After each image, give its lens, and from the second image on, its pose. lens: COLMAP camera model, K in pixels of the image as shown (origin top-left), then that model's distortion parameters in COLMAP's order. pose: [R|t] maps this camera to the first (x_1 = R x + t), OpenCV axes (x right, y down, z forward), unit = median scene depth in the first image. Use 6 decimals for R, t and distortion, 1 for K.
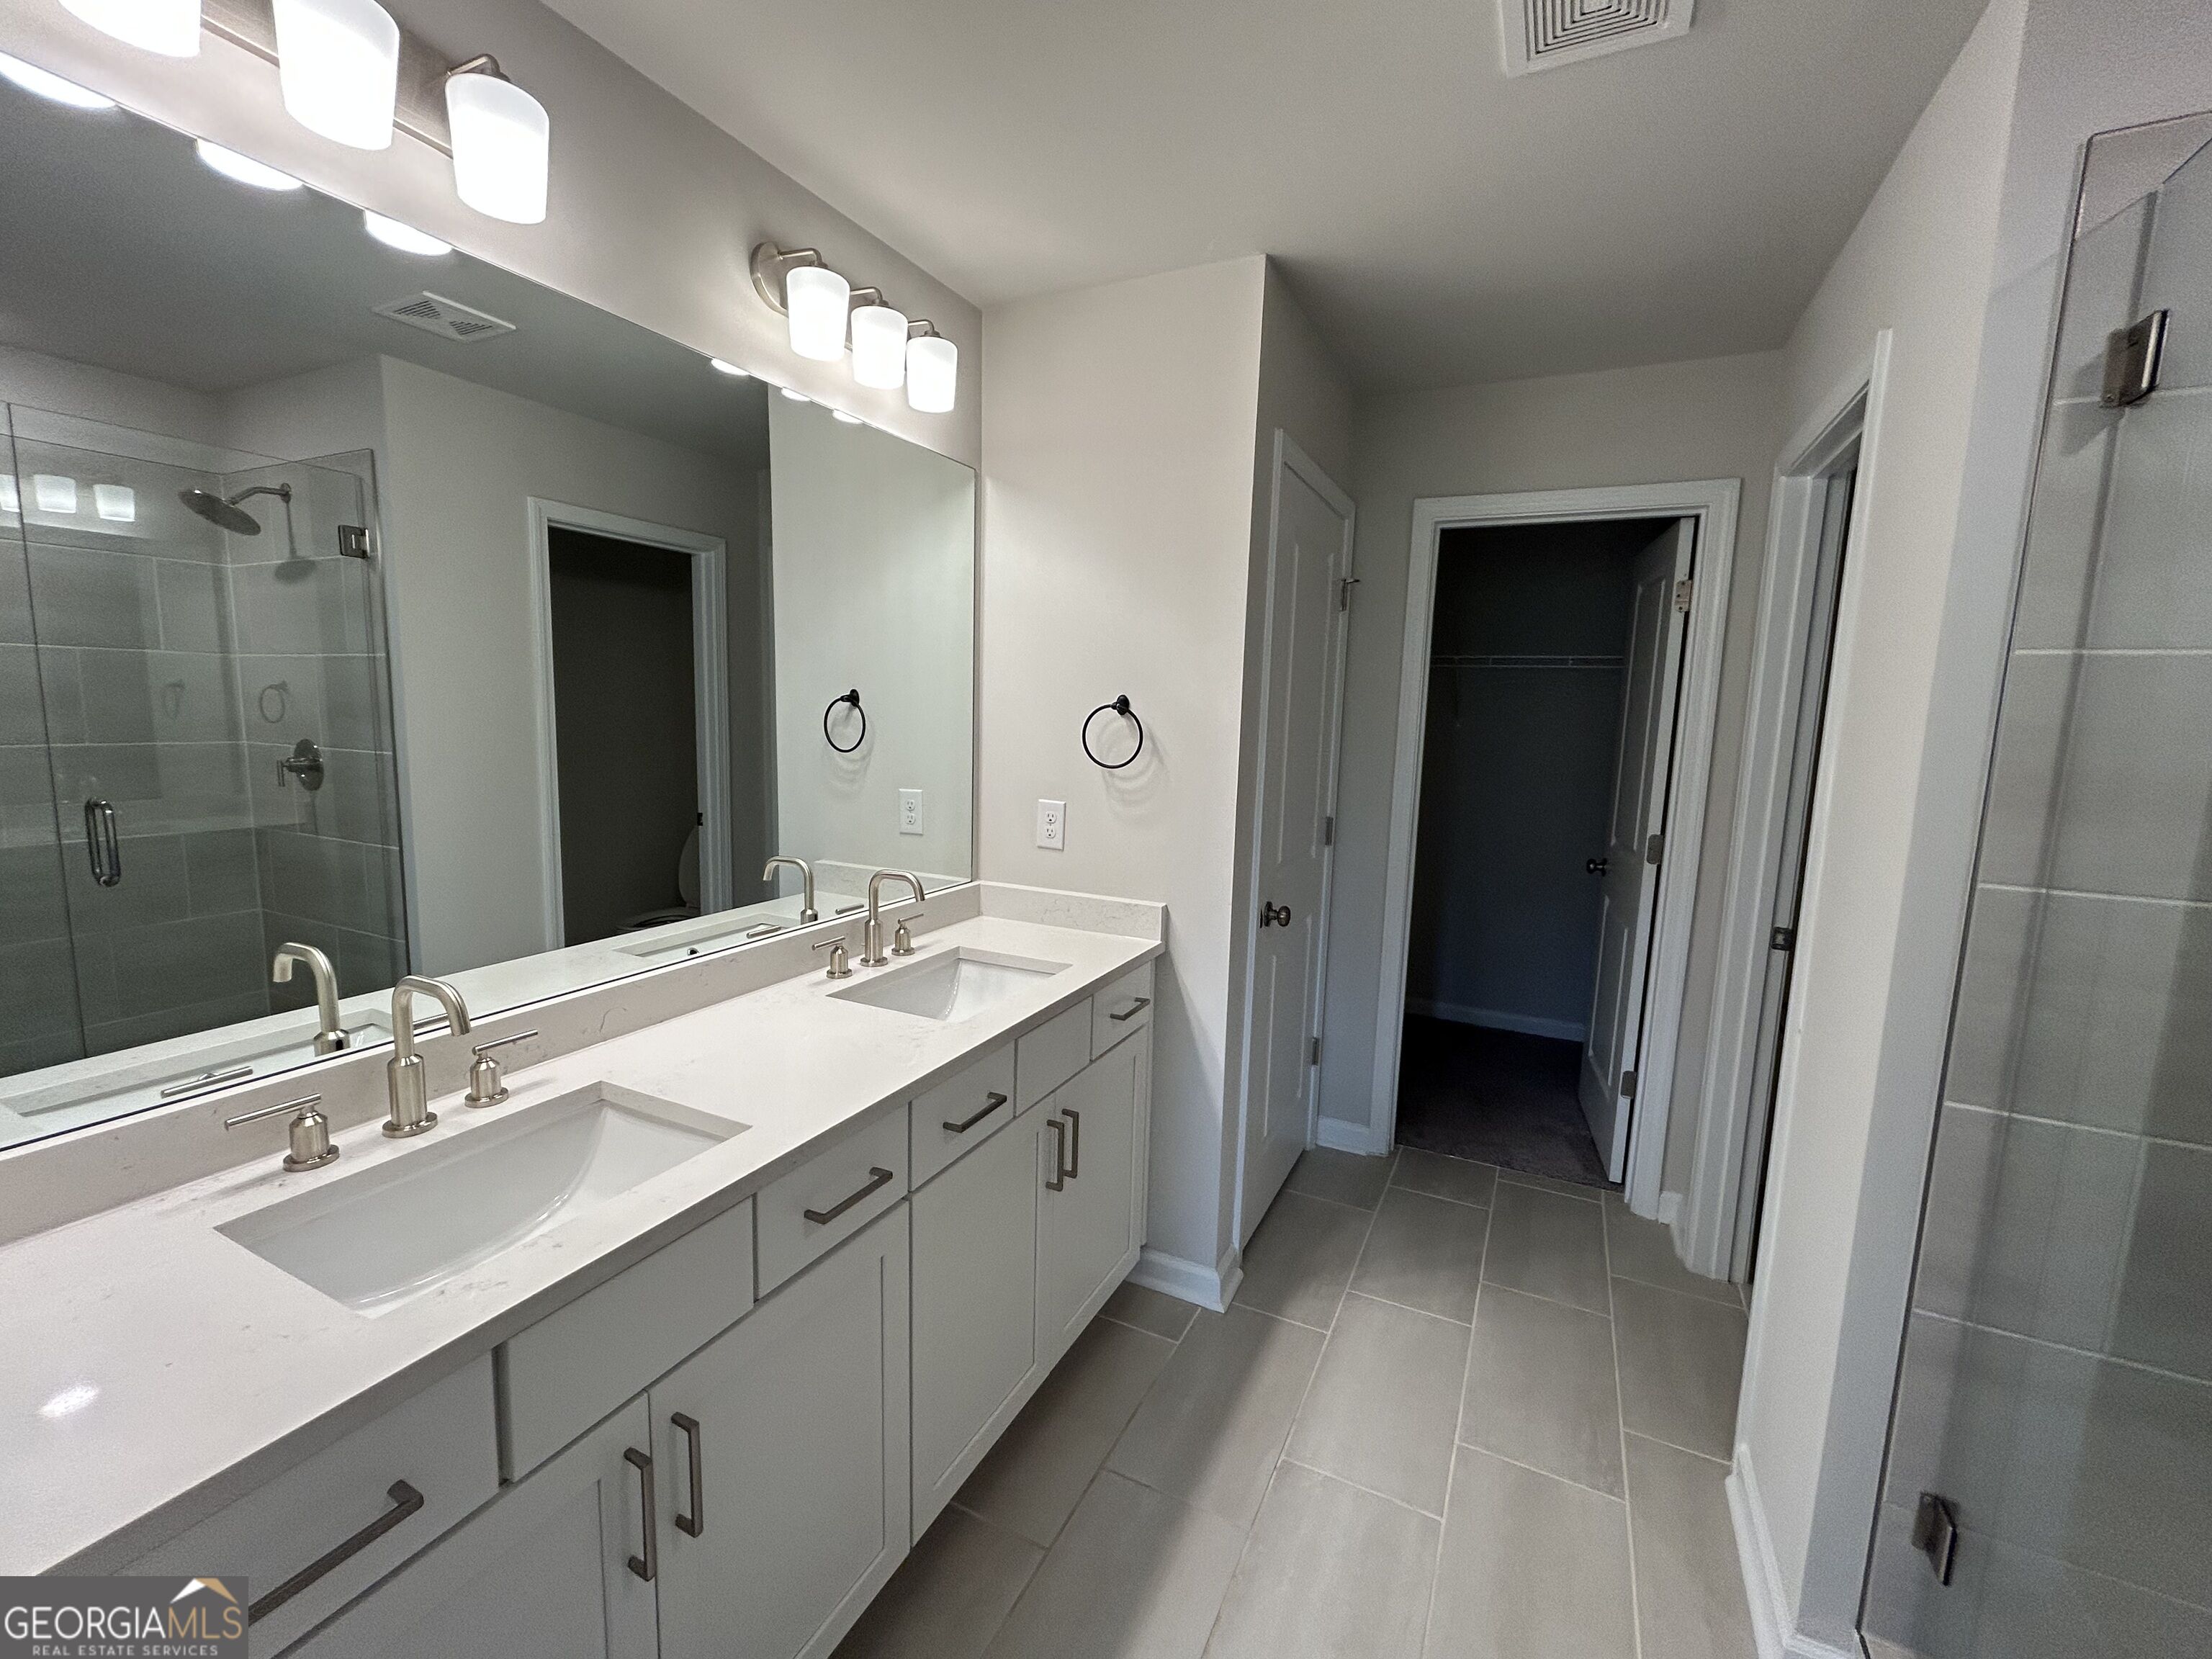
lens RADIAL K [[919.8, 0, 1101.3], [0, 919.8, 824.9], [0, 0, 1]] dist [-0.000535, 0.000227]
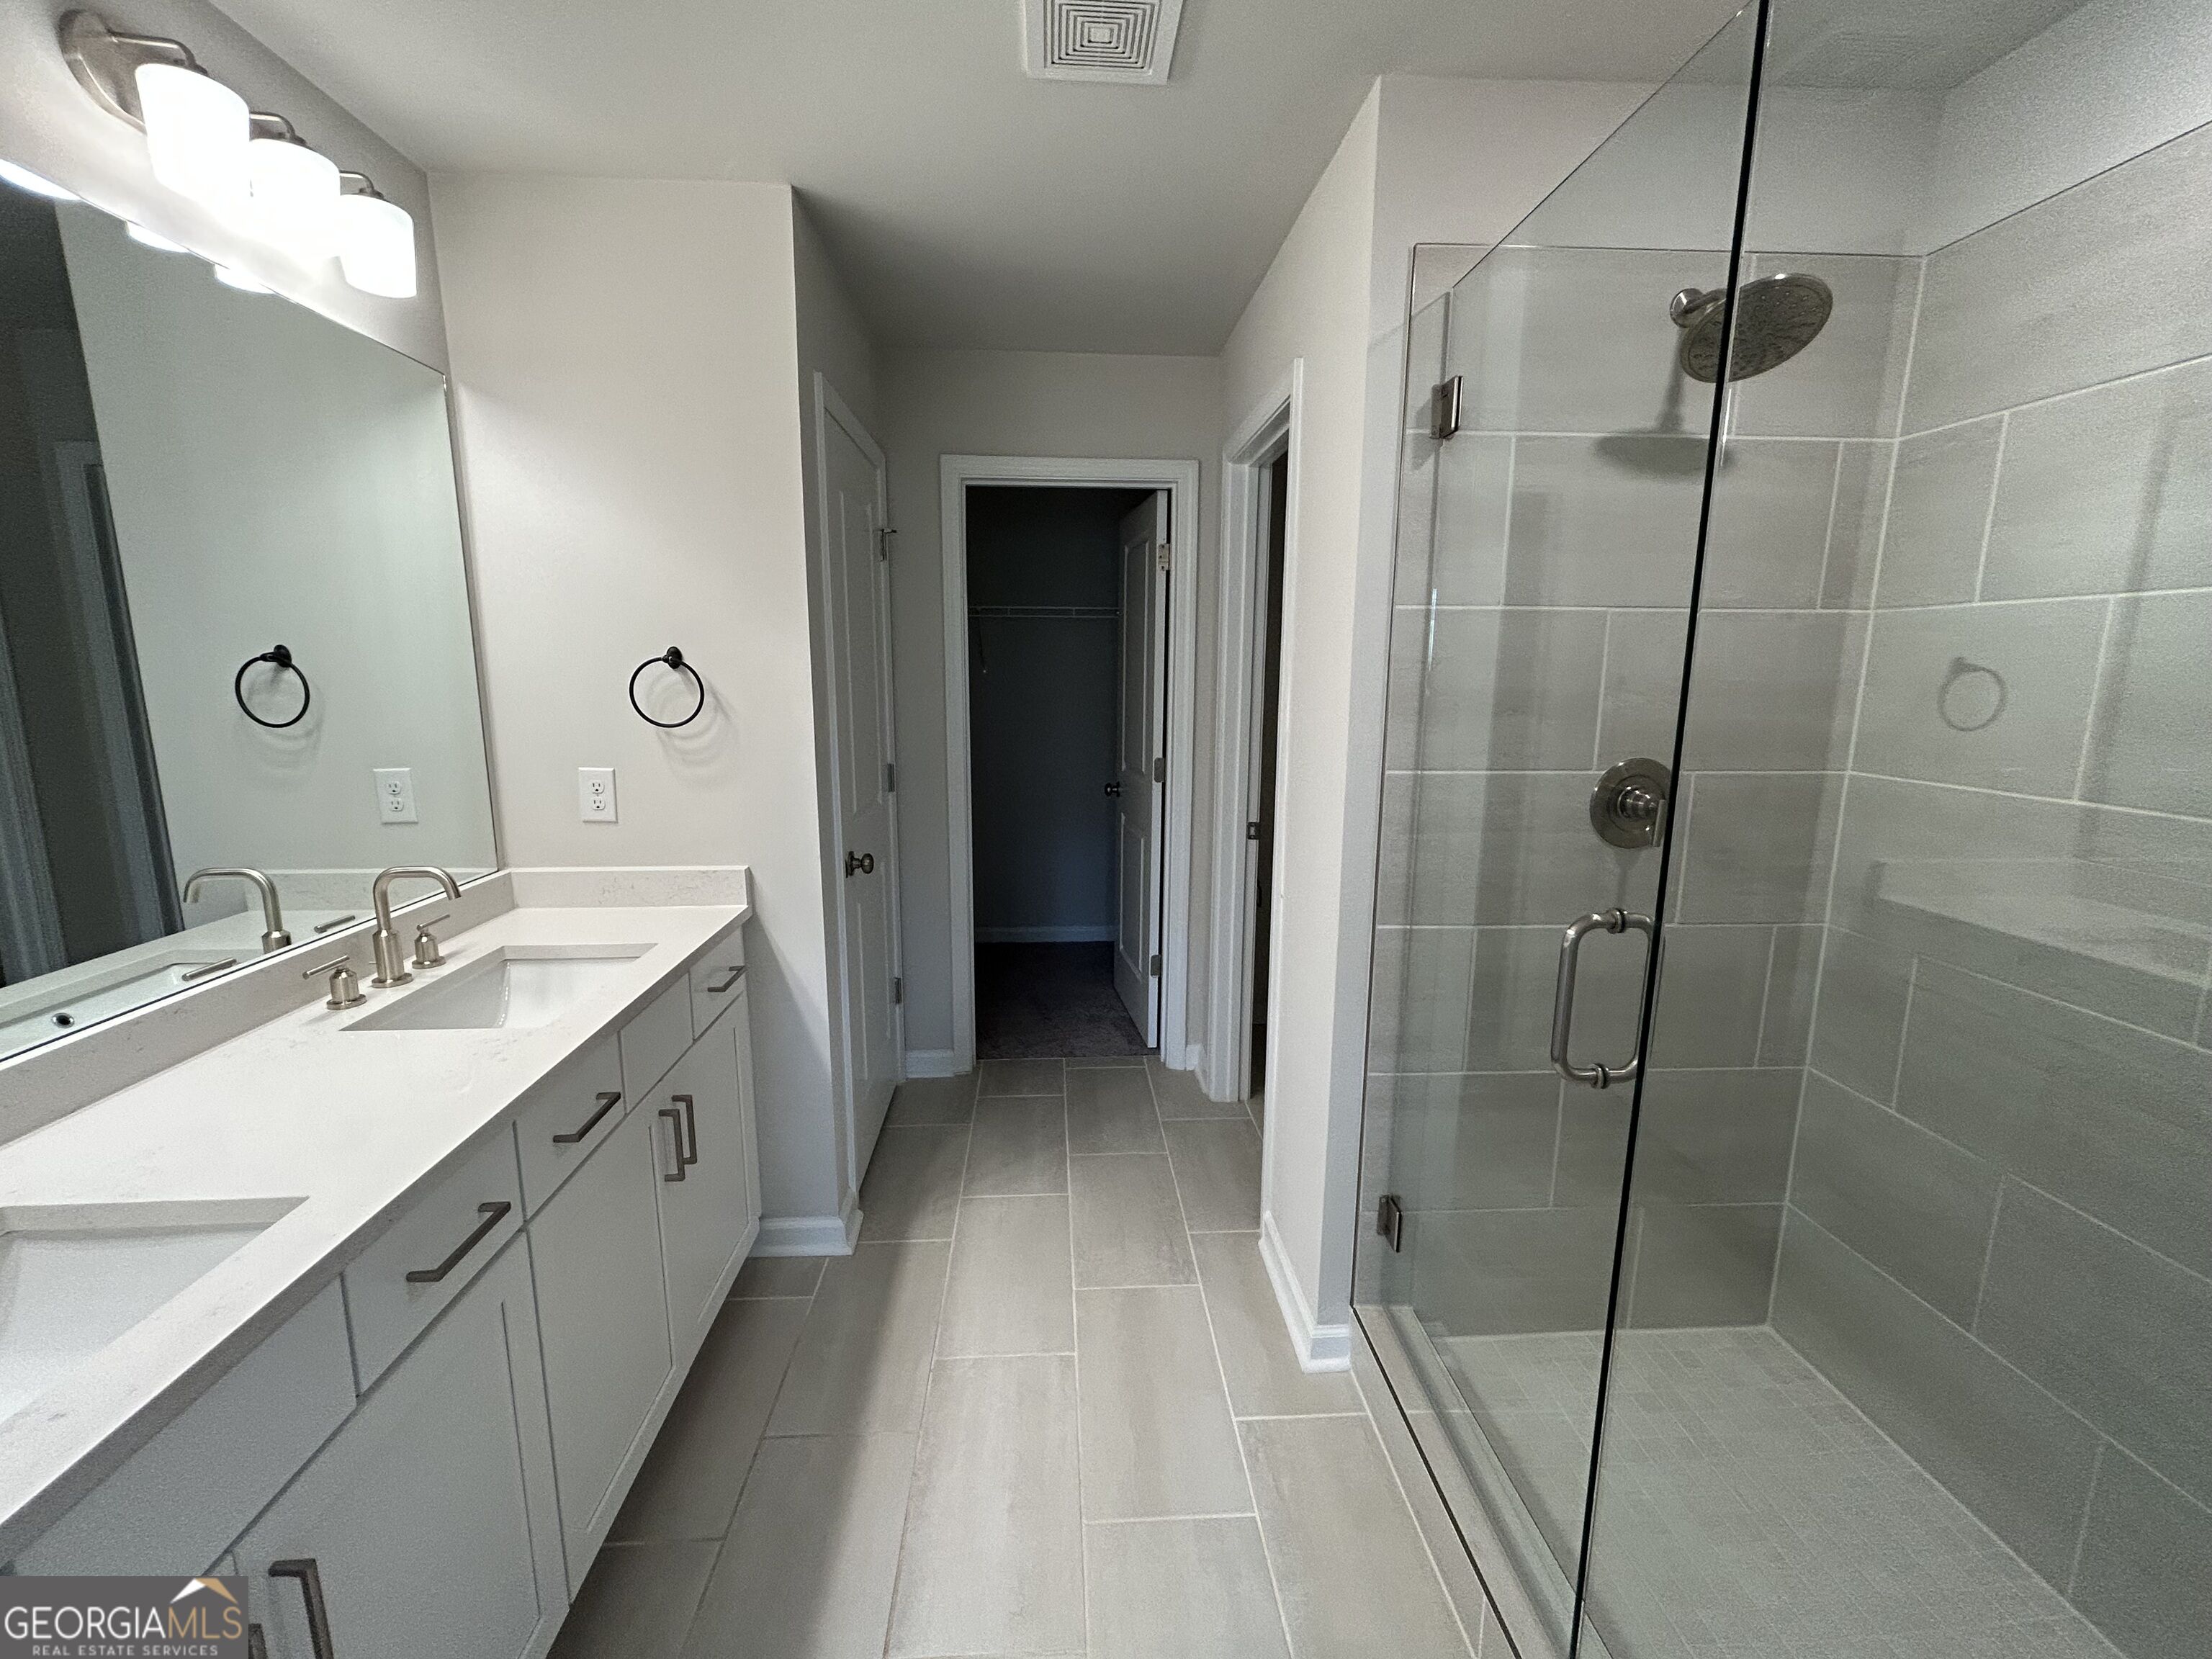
lens RADIAL K [[919.3, 0, 1100.5], [0, 919.3, 822.6], [0, 0, 1]] dist [0.000796, 0.000857]
pose [[0.867025, -0.107878, 0.486447, -0.077338], [0.082934, 0.993907, 0.072598, 0.001969], [-0.491315, -0.022601, 0.870689, -0.015251]]
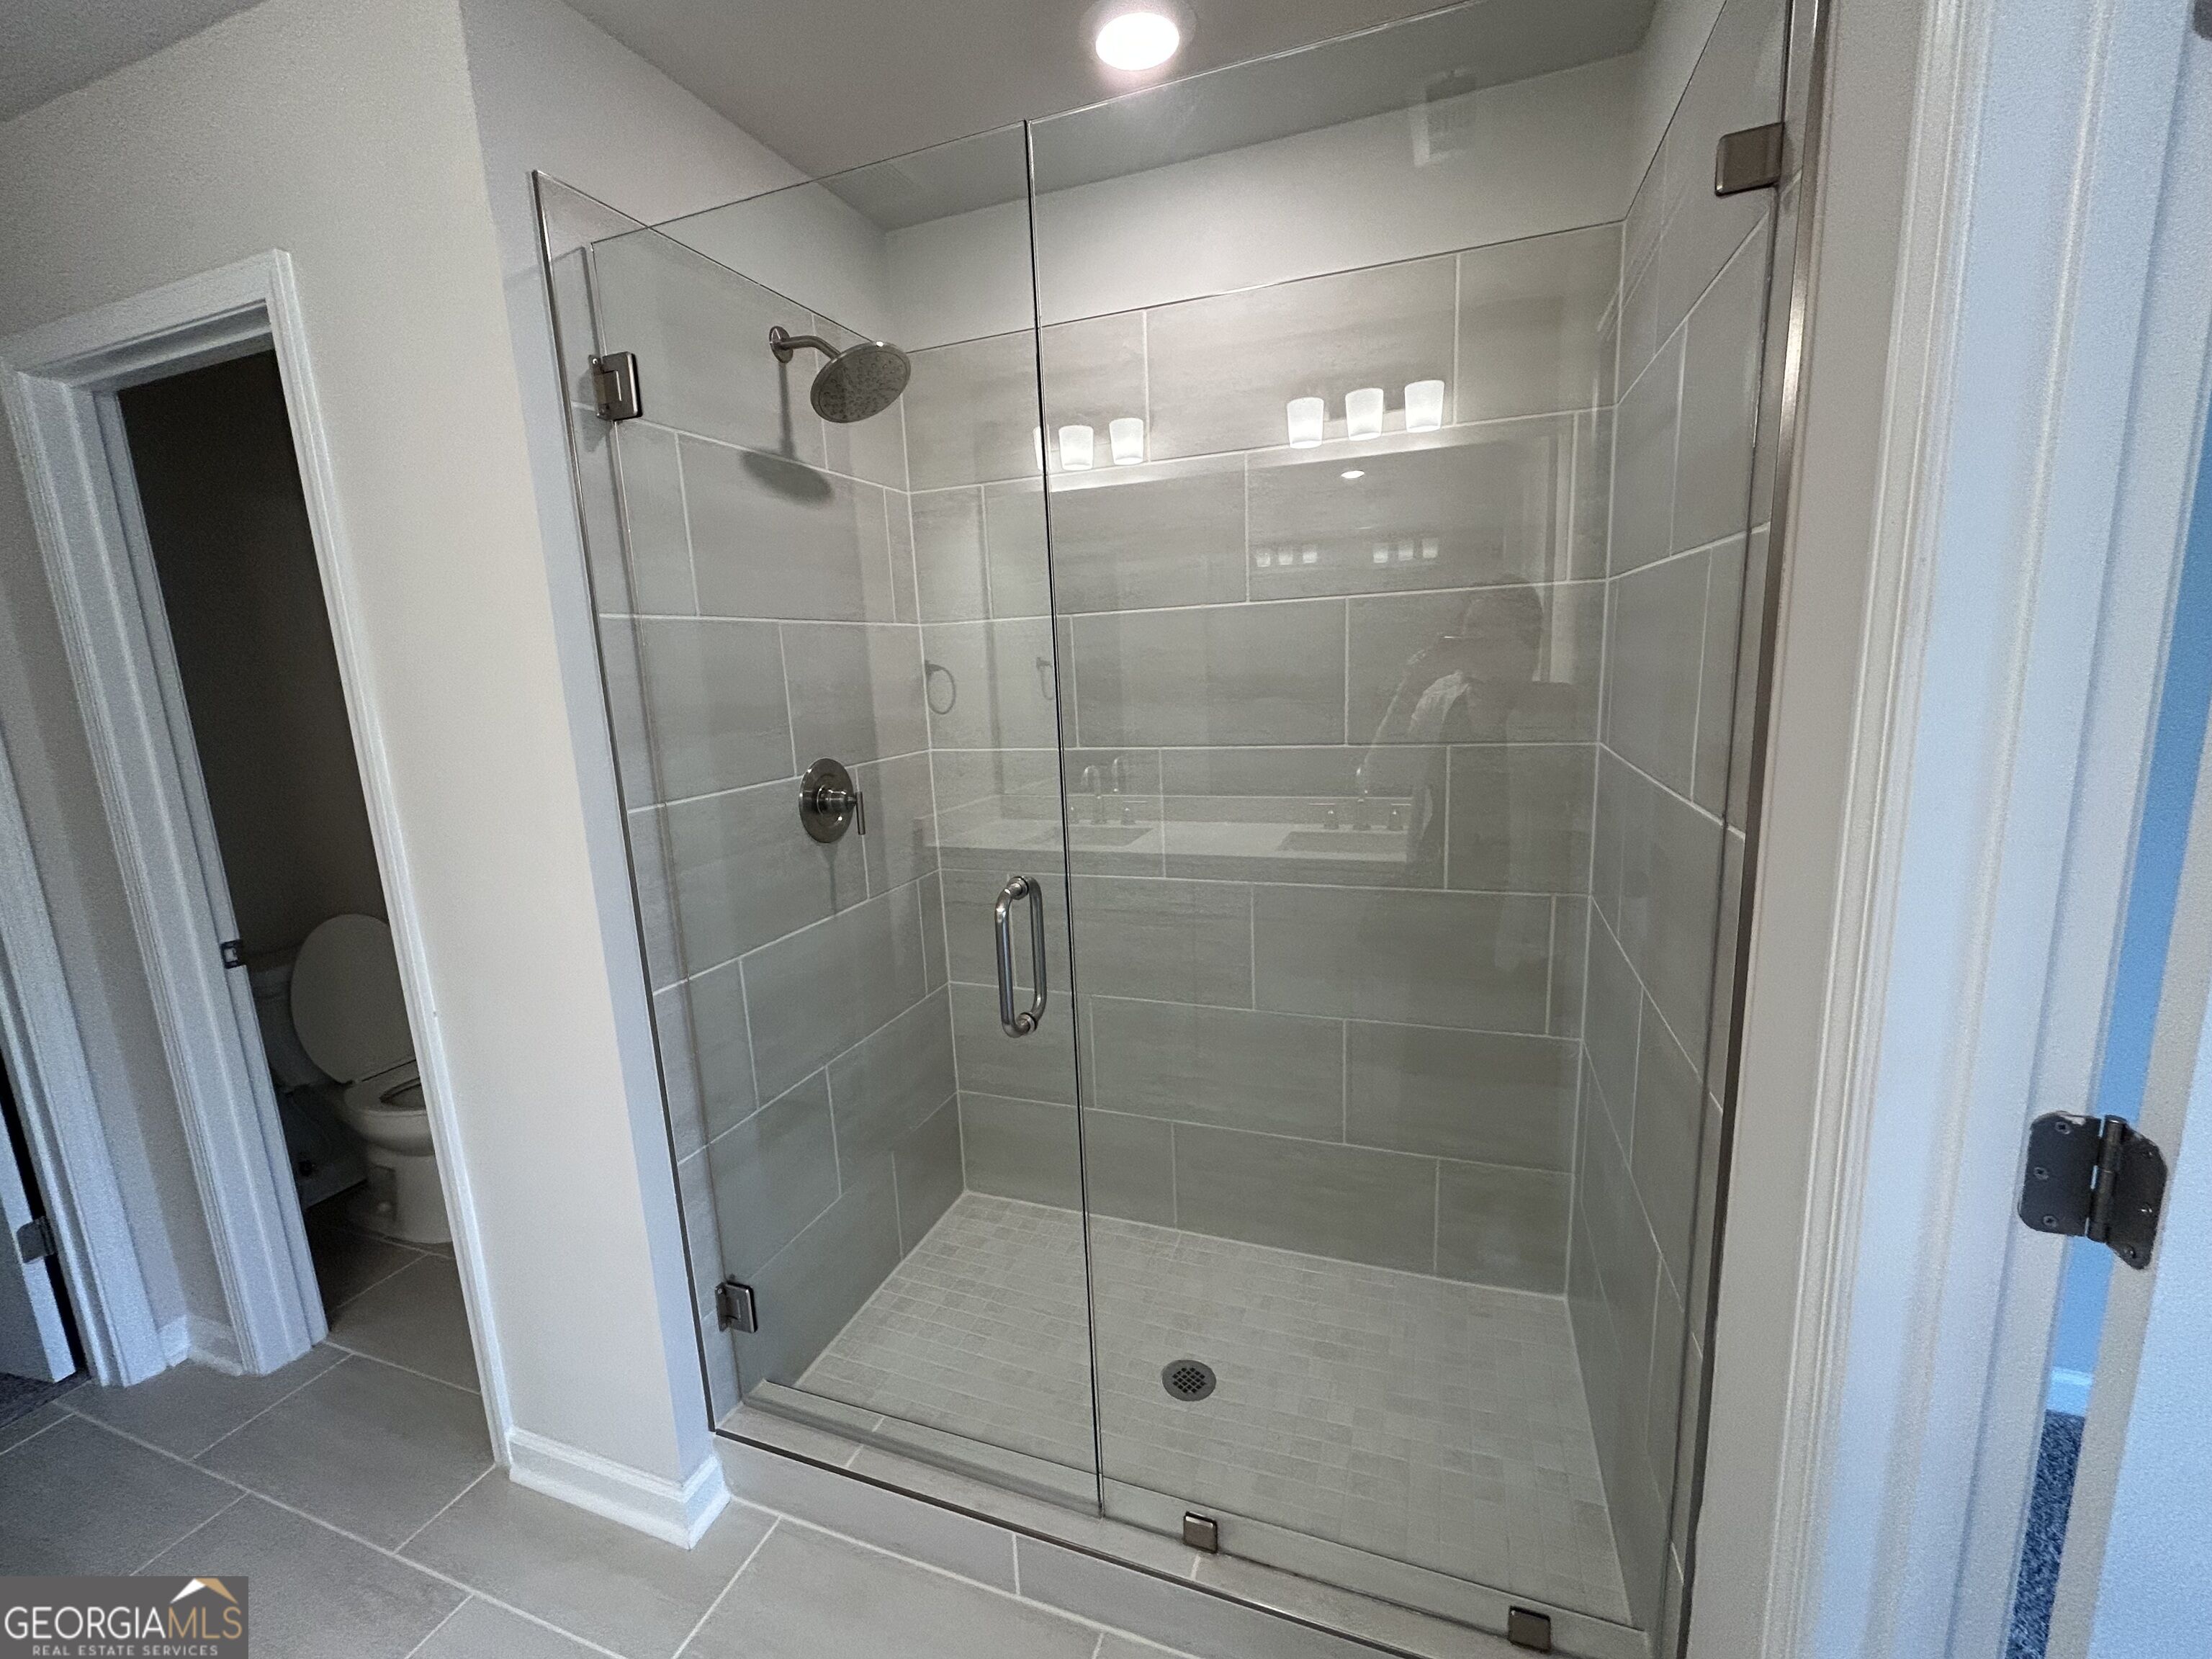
lens RADIAL K [[919.3, 0, 1100.5], [0, 919.3, 822.6], [0, 0, 1]] dist [0.000796, 0.000857]
pose [[-0.105568, -0.198718, 0.974354, -0.162970], [0.170277, 0.961746, 0.214595, -0.042716], [-0.979725, 0.188564, -0.067693, 0.281100]]
